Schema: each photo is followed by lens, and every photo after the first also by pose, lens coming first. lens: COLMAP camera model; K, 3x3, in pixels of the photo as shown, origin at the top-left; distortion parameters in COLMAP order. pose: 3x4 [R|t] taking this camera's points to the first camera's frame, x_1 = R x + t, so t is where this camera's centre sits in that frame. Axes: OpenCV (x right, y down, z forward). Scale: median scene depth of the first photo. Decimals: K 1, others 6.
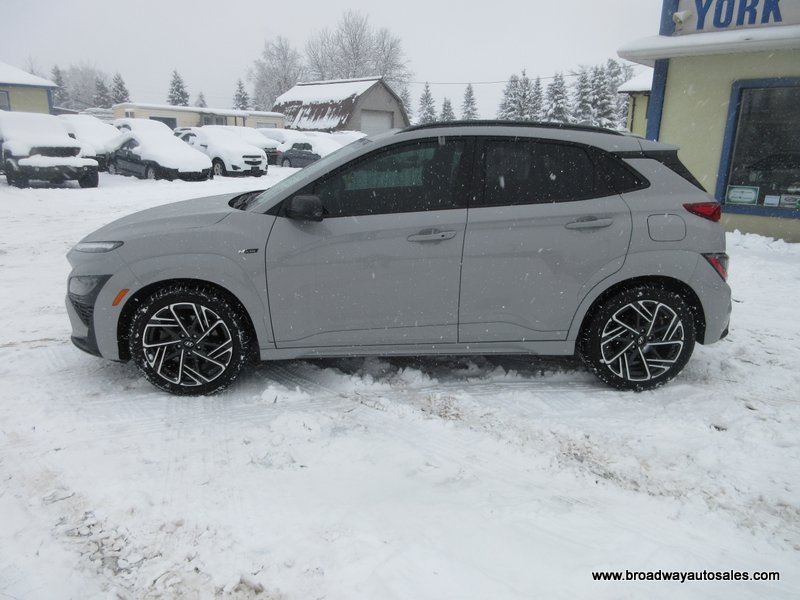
lens RADIAL K [[603.1, 0, 394.2], [0, 603.1, 302.3], [0, 0, 1]] dist [0.008812, 0.006816]
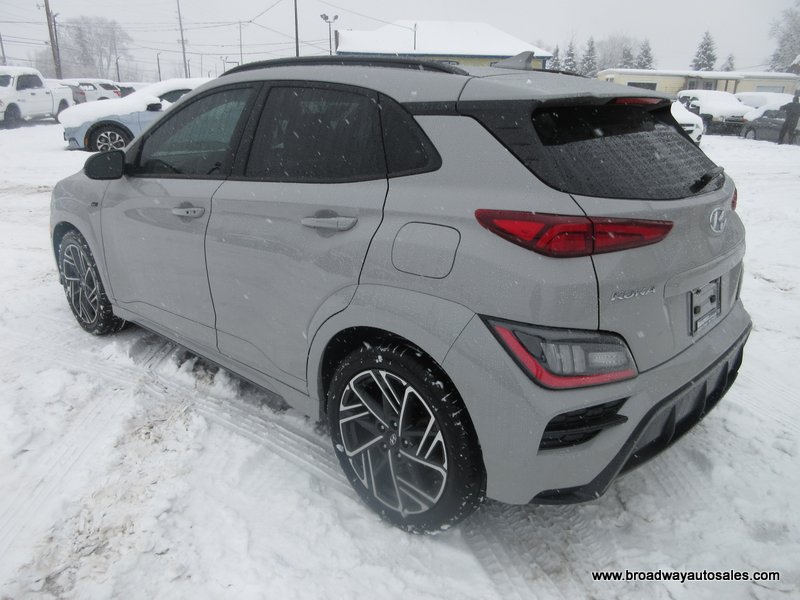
lens RADIAL K [[603.1, 0, 394.2], [0, 603.1, 302.3], [0, 0, 1]] dist [0.008812, 0.006816]
pose [[0.707280, 0.222012, -0.671167, 0.769279], [-0.189333, 0.974212, 0.122735, -0.134260], [0.681108, 0.040266, 0.731075, 0.586618]]
